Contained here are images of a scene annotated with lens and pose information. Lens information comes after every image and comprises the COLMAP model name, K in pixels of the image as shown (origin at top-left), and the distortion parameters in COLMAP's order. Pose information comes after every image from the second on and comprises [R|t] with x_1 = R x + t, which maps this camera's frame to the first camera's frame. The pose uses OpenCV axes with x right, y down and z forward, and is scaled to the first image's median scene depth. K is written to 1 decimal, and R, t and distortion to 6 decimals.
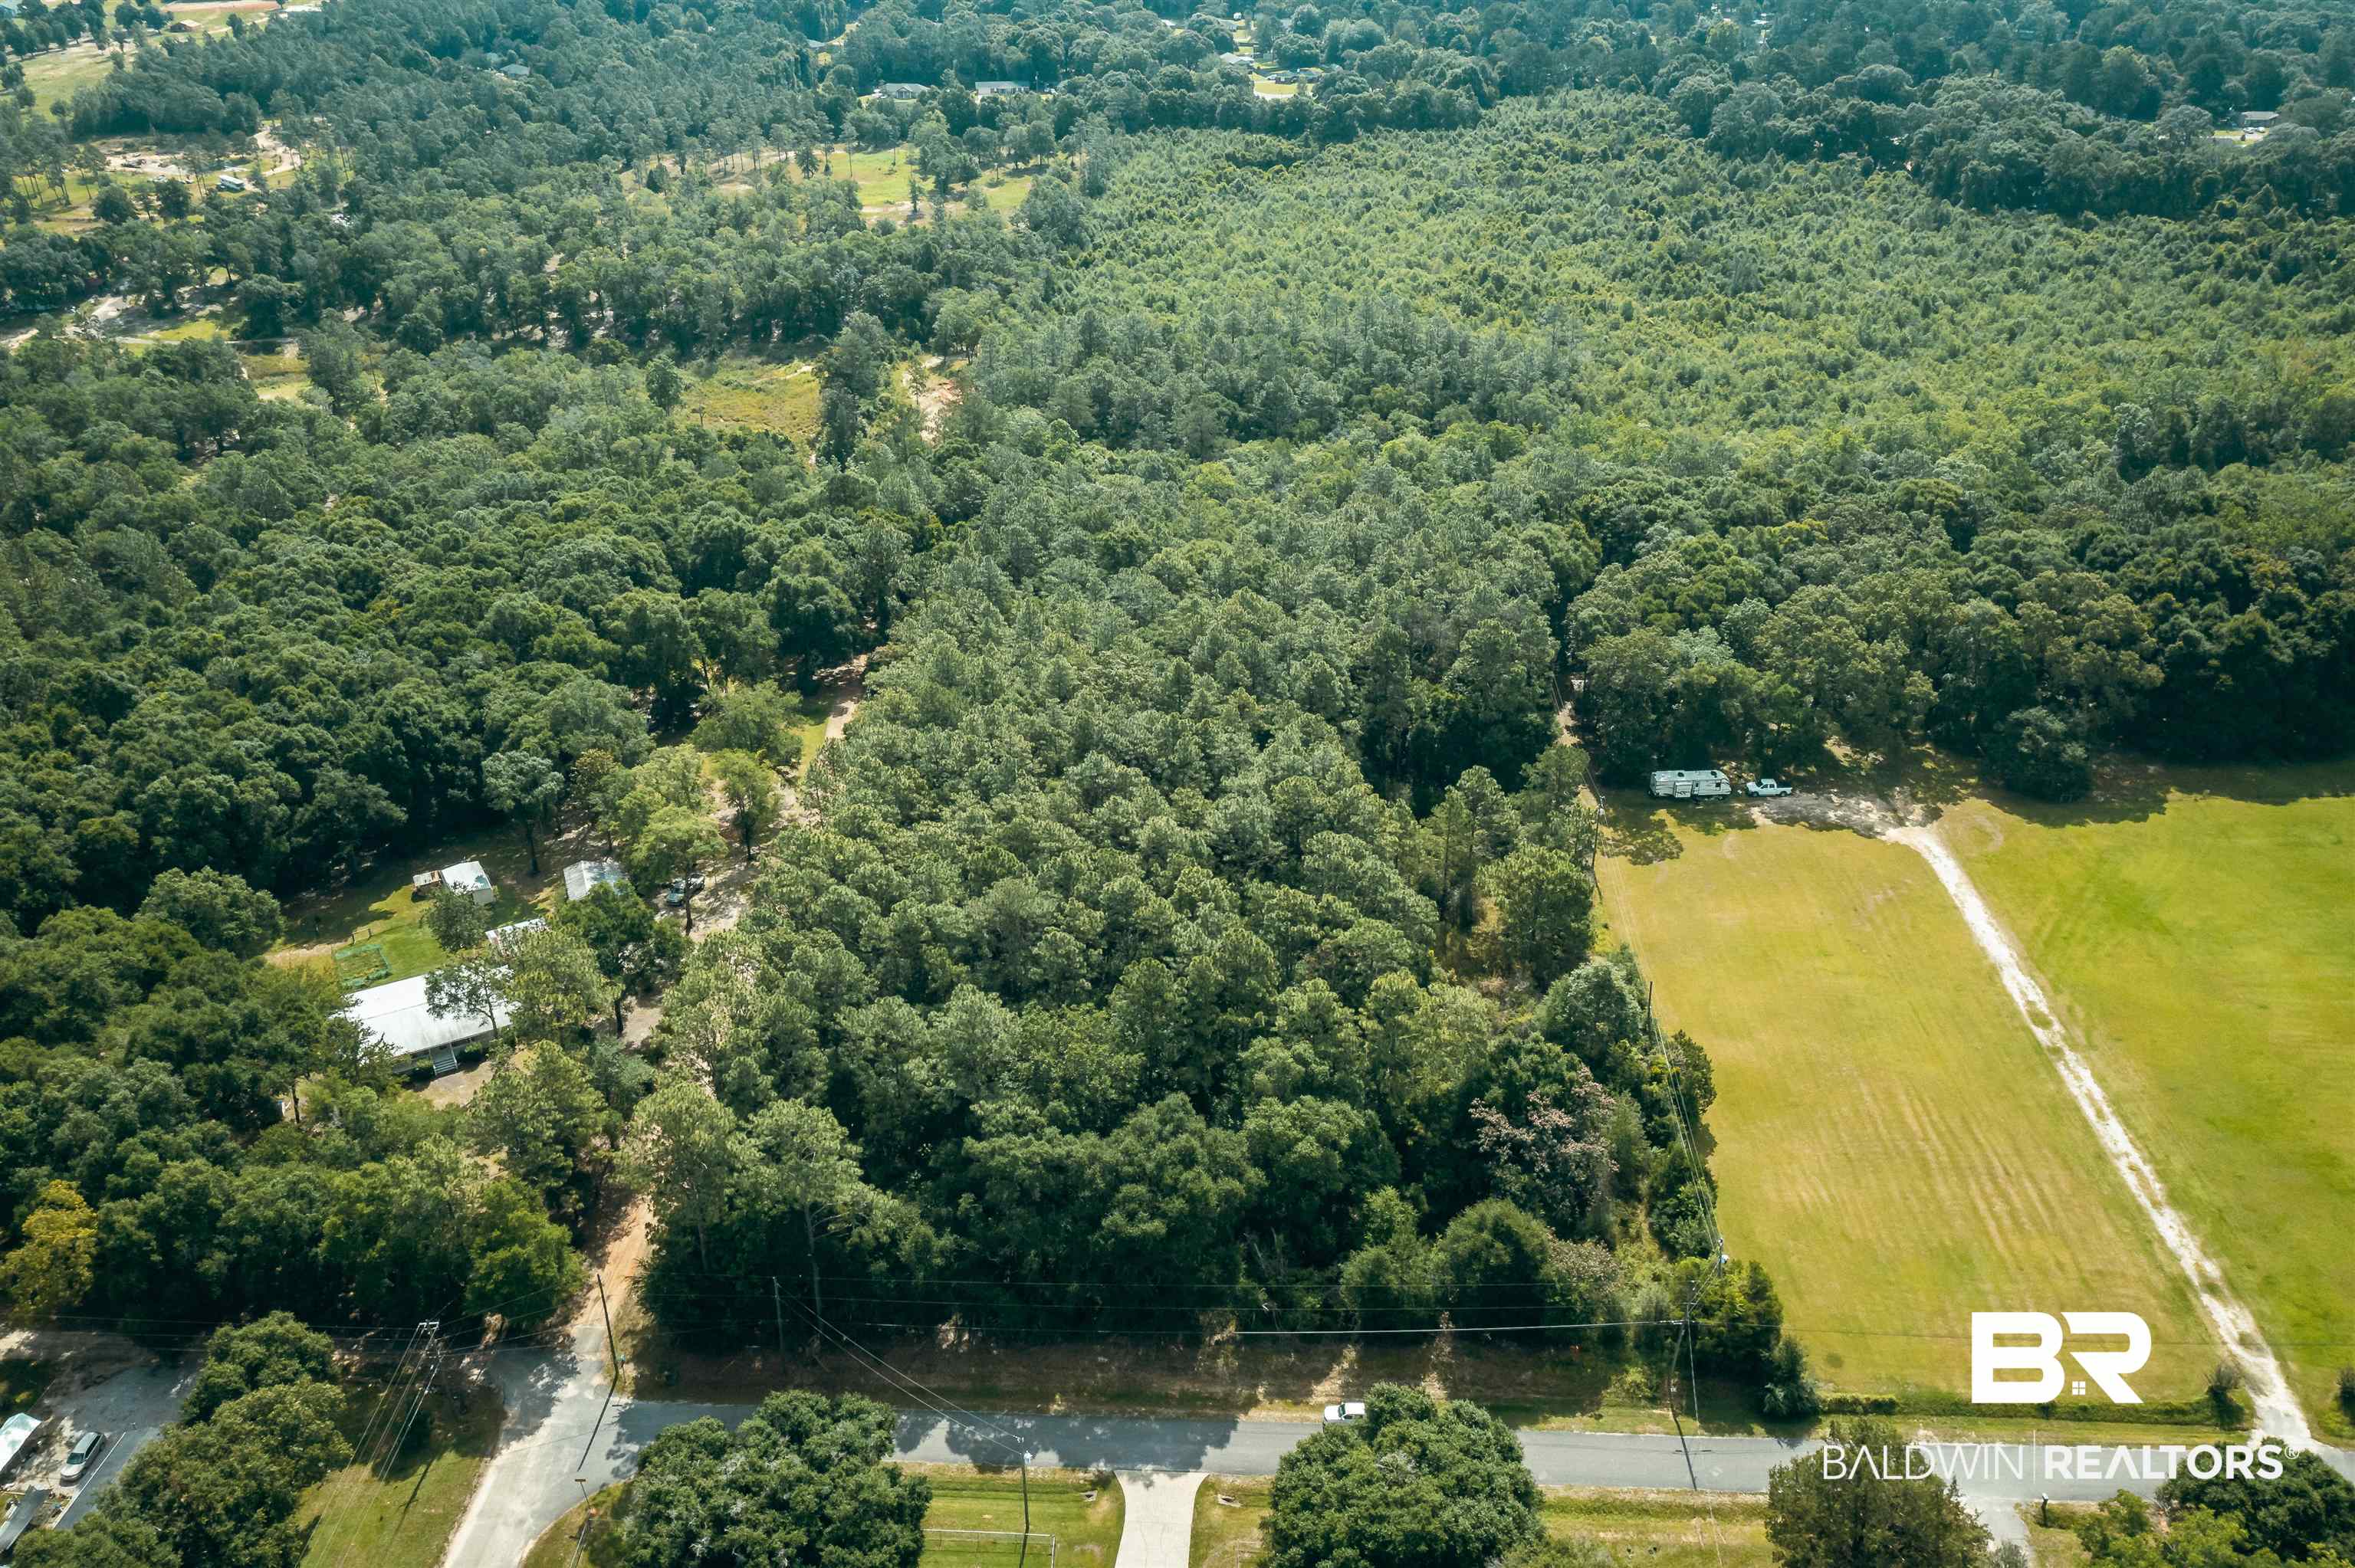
lens RADIAL K [[1862.1, 0, 1177.5], [0, 1862.1, 784.0], [0, 0, 1]] dist [-0.000435, -0.012214]
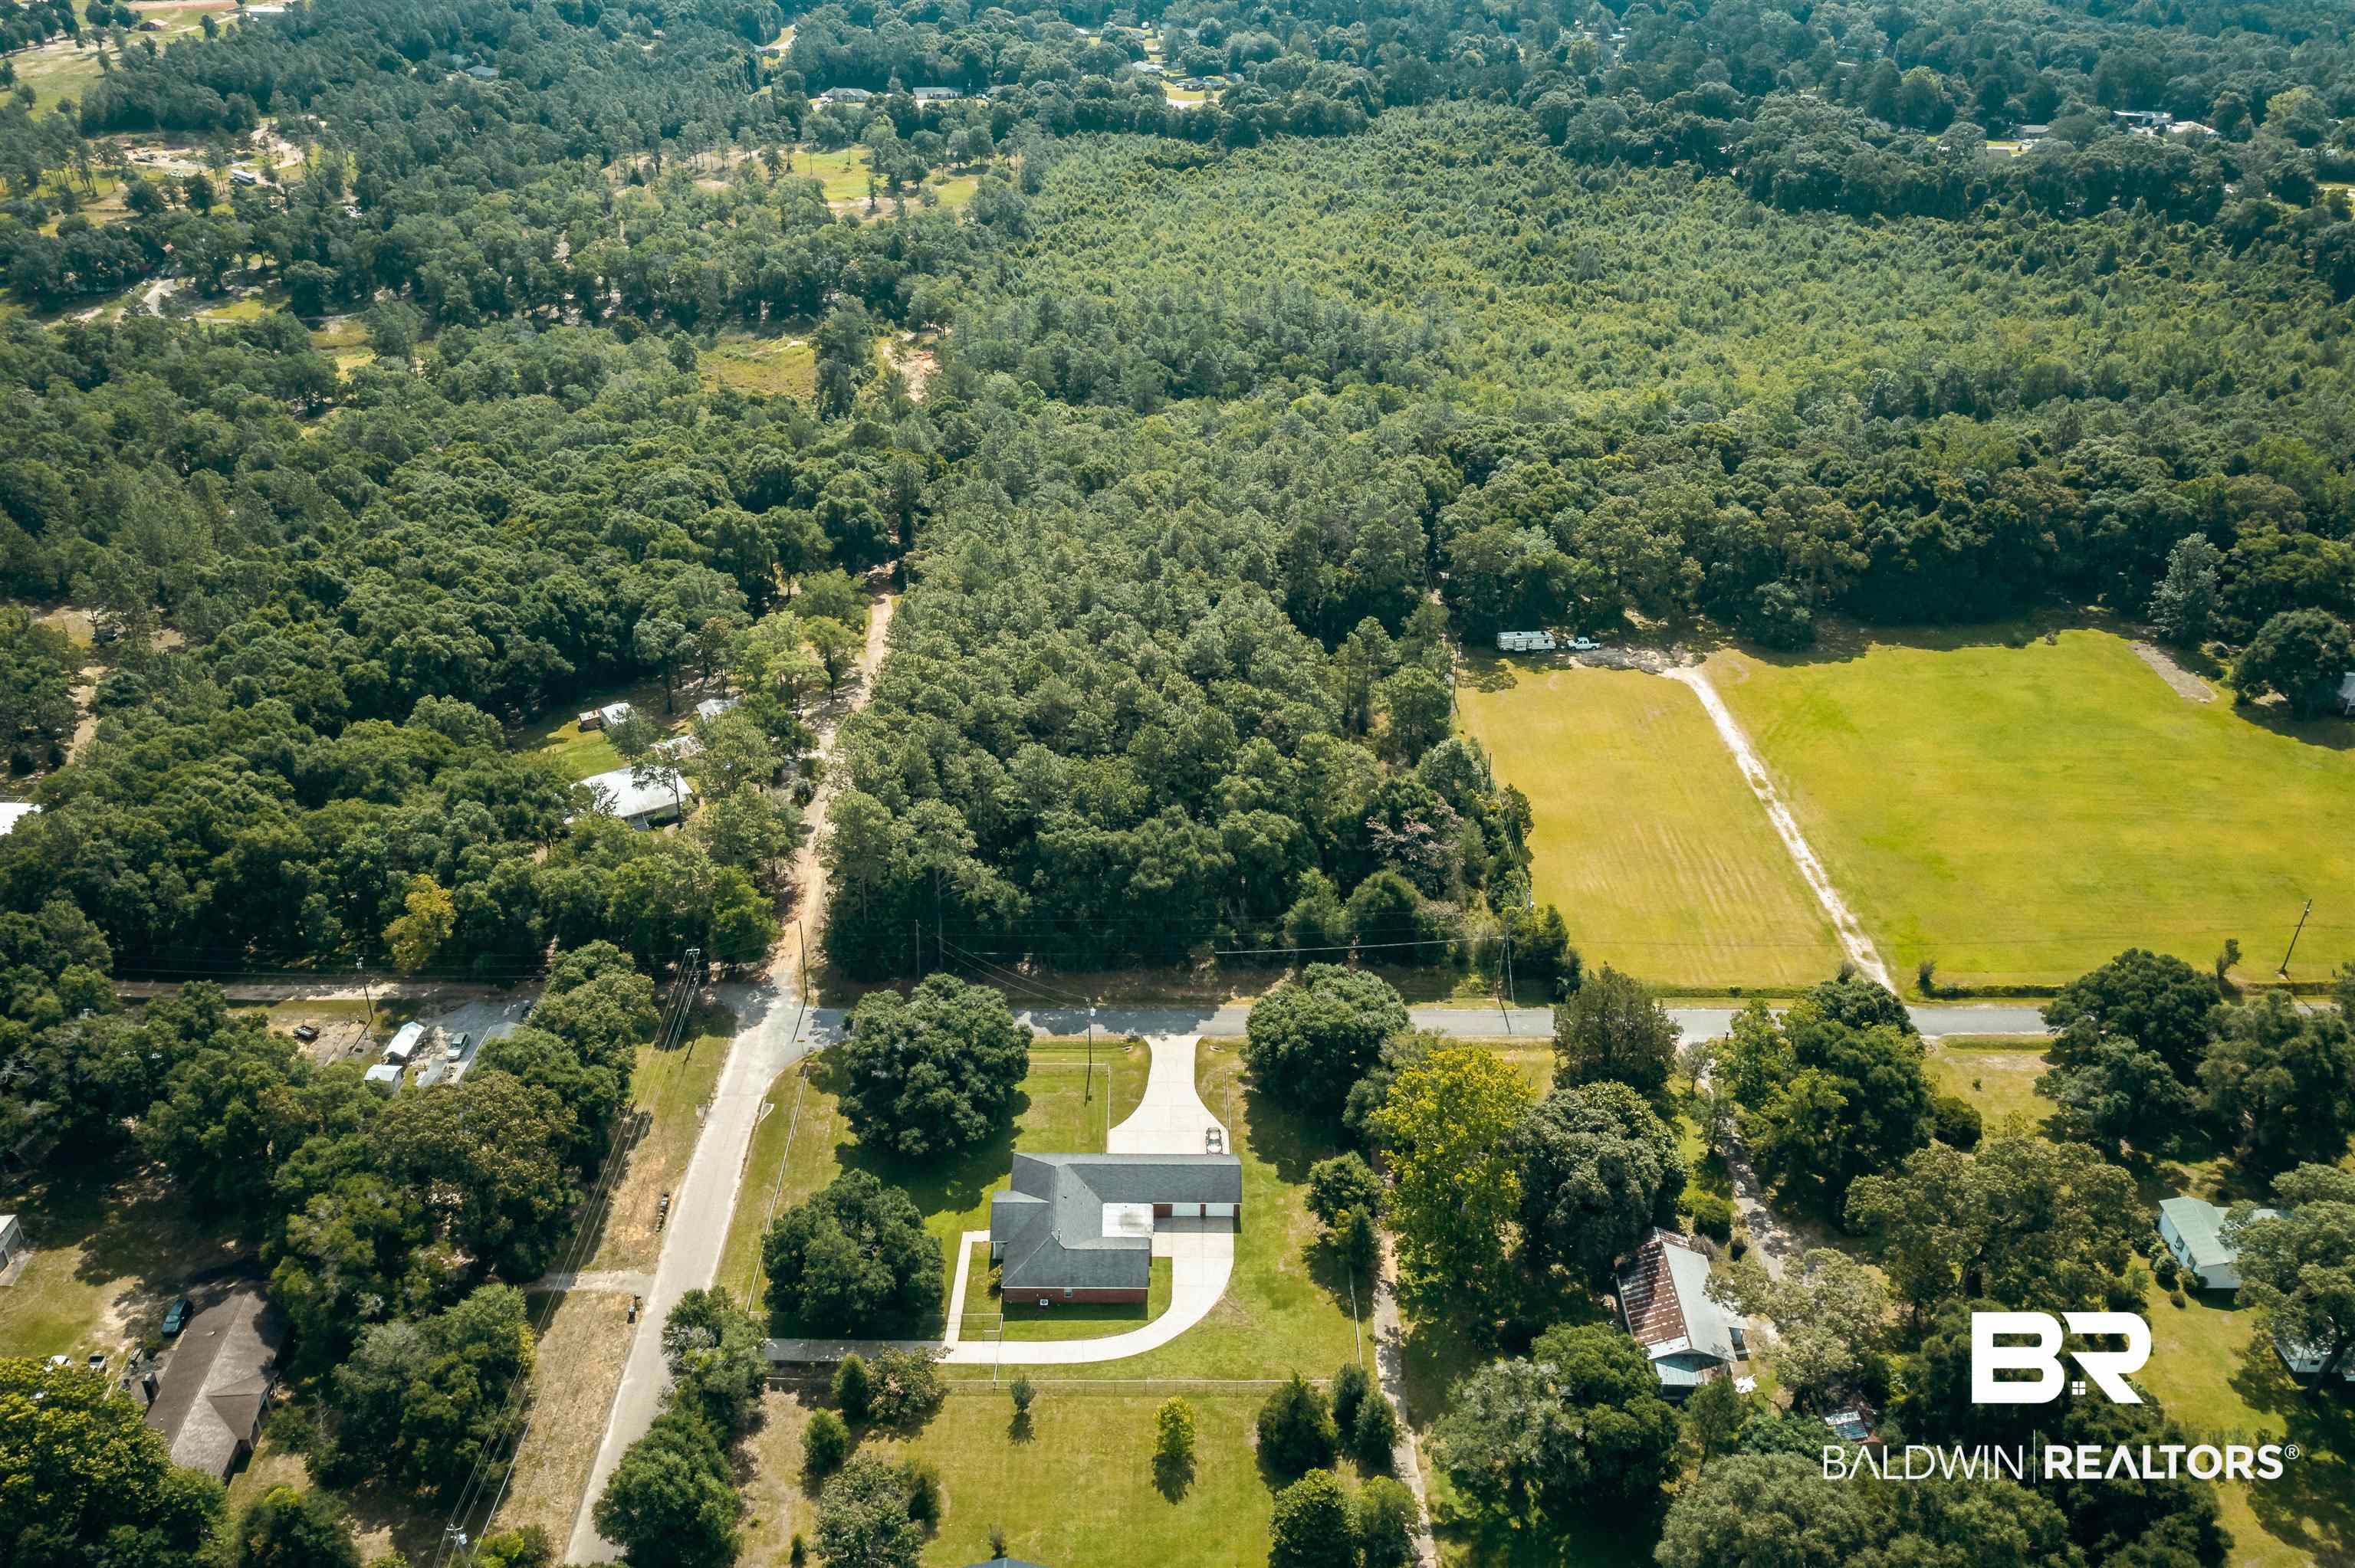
lens RADIAL K [[1870.0, 0, 1177.5], [0, 1870.0, 784.0], [0, 0, 1]] dist [0.001458, -0.023902]
pose [[0.998379, -0.011694, 0.055701, -0.036153], [0.011419, 0.999921, 0.005243, 0.061527], [-0.055758, -0.004599, 0.998434, -0.227052]]
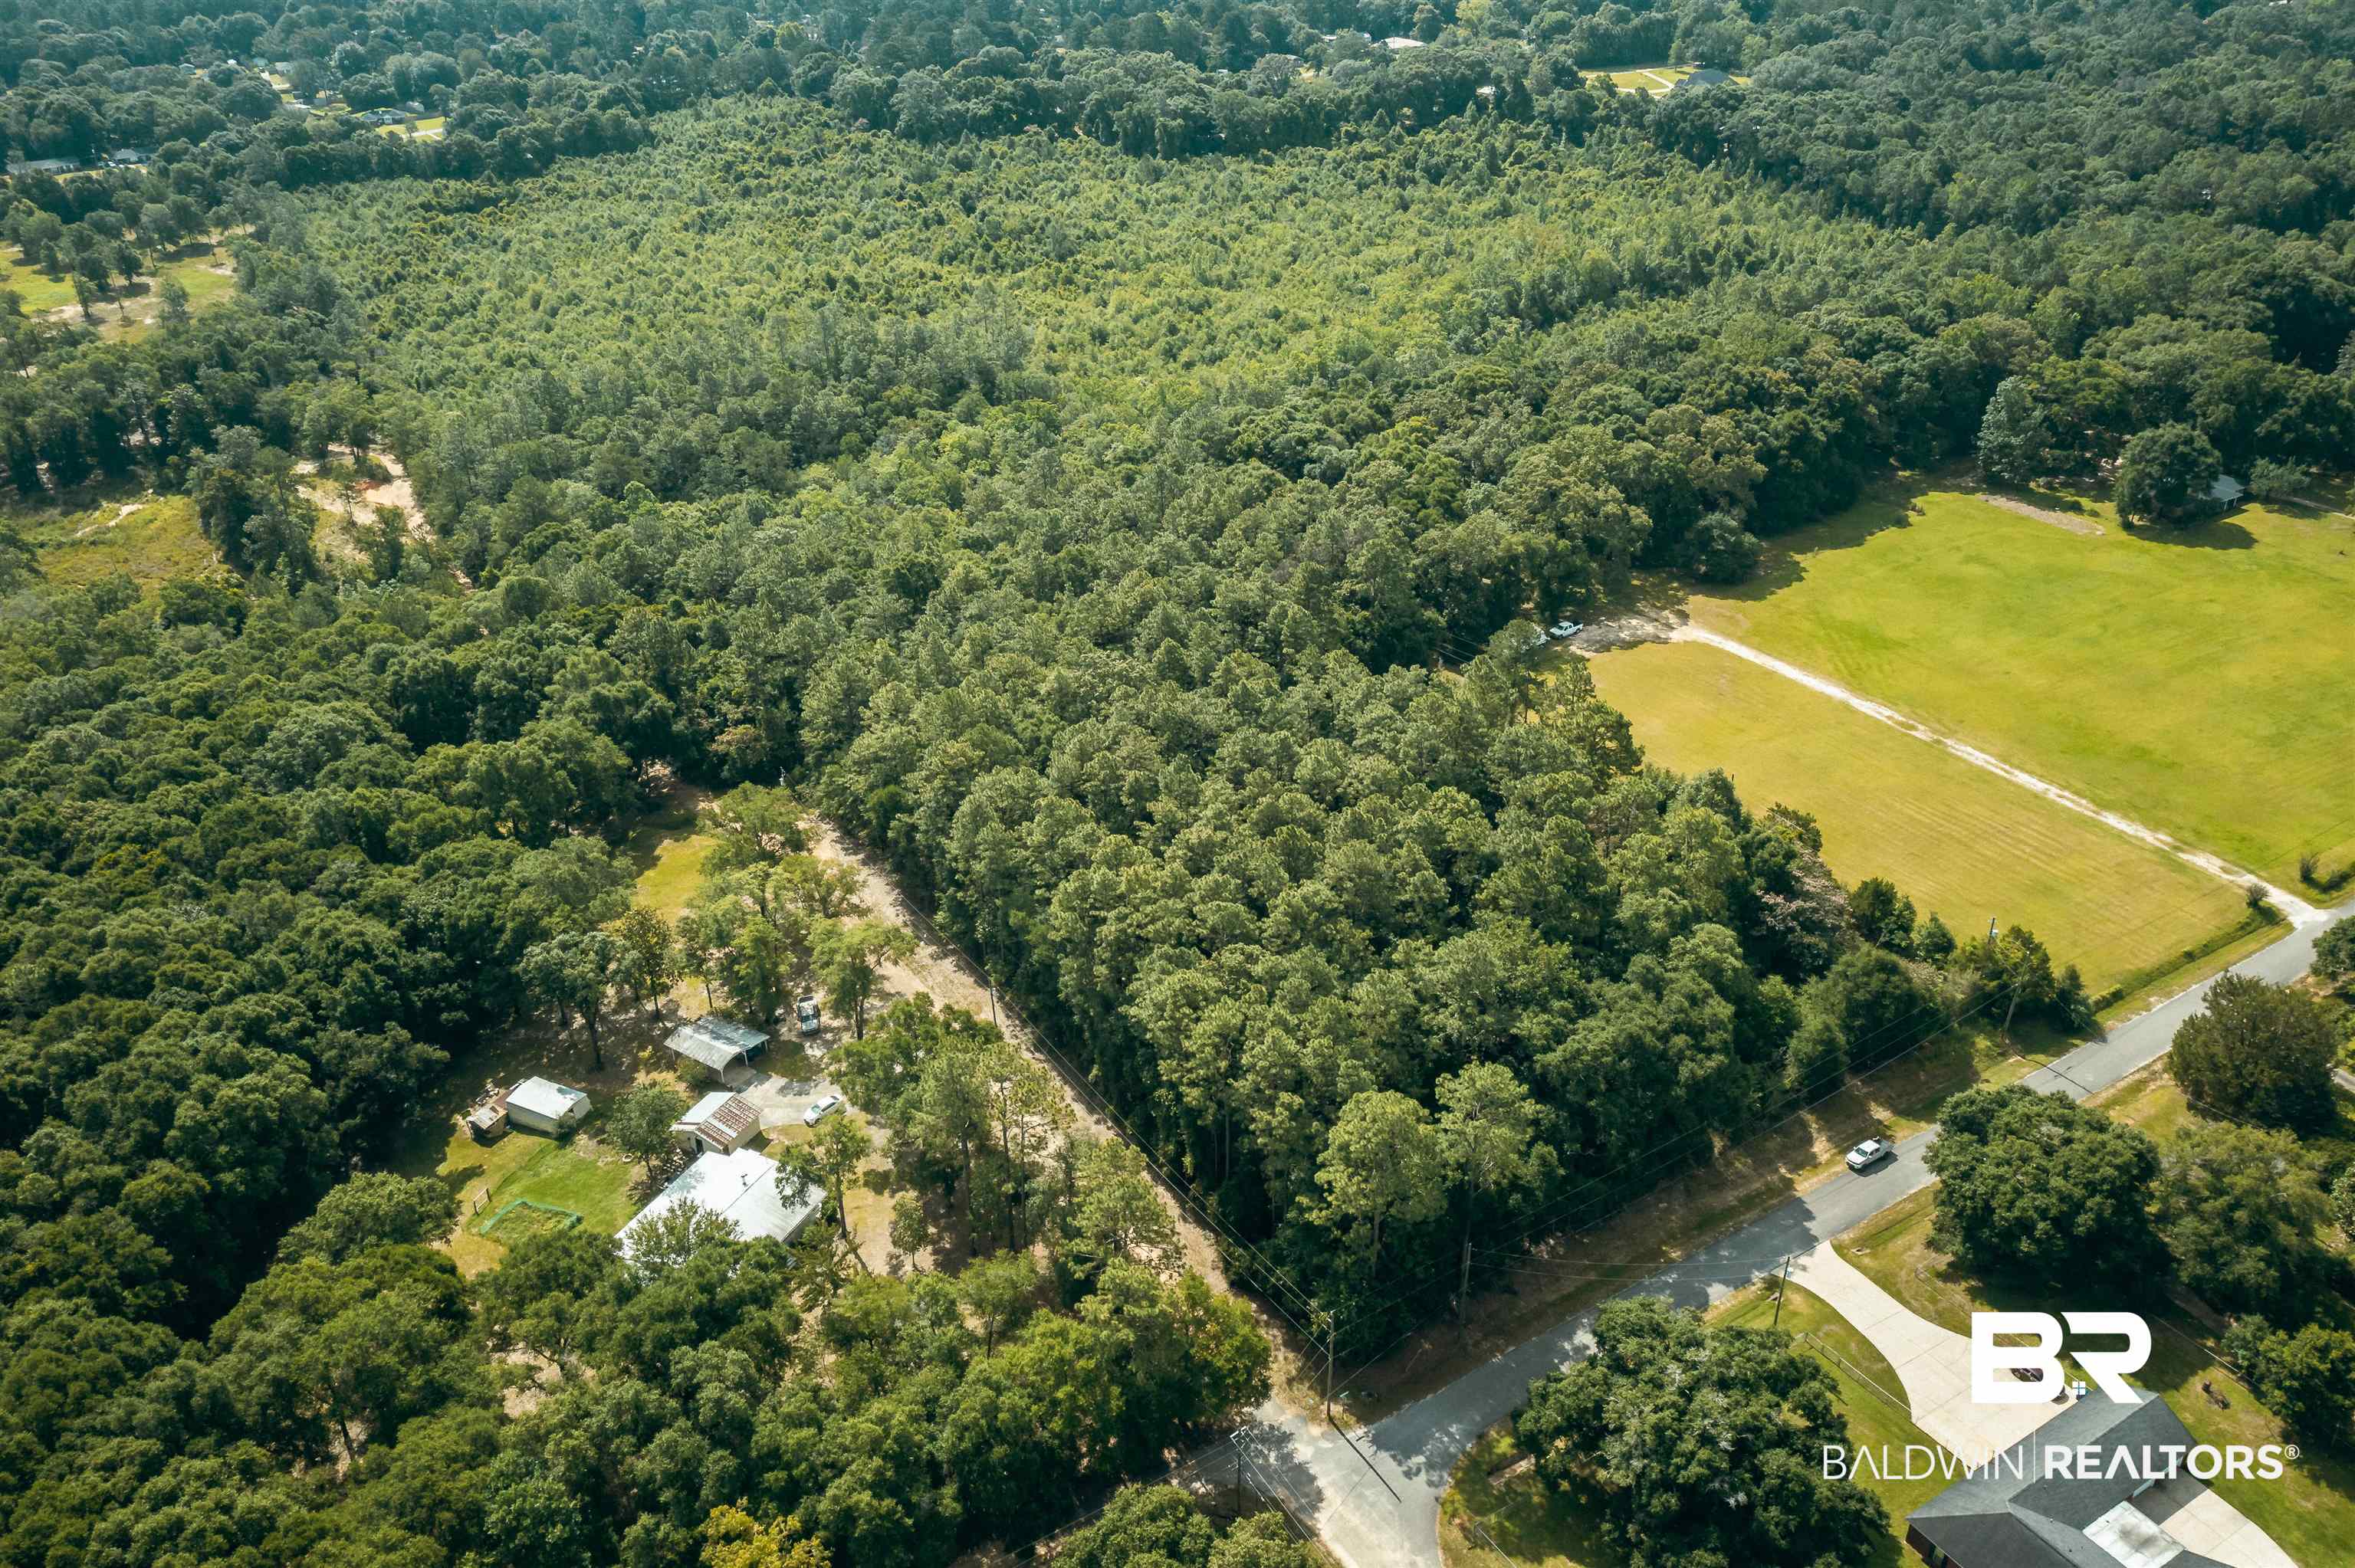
lens RADIAL K [[1862.1, 0, 1177.5], [0, 1862.1, 784.0], [0, 0, 1]] dist [-0.000435, -0.012214]
pose [[0.820953, -0.283972, 0.495374, -0.326692], [0.286513, 0.955306, 0.072808, -0.039995], [-0.493909, 0.082159, 0.865623, 0.072555]]
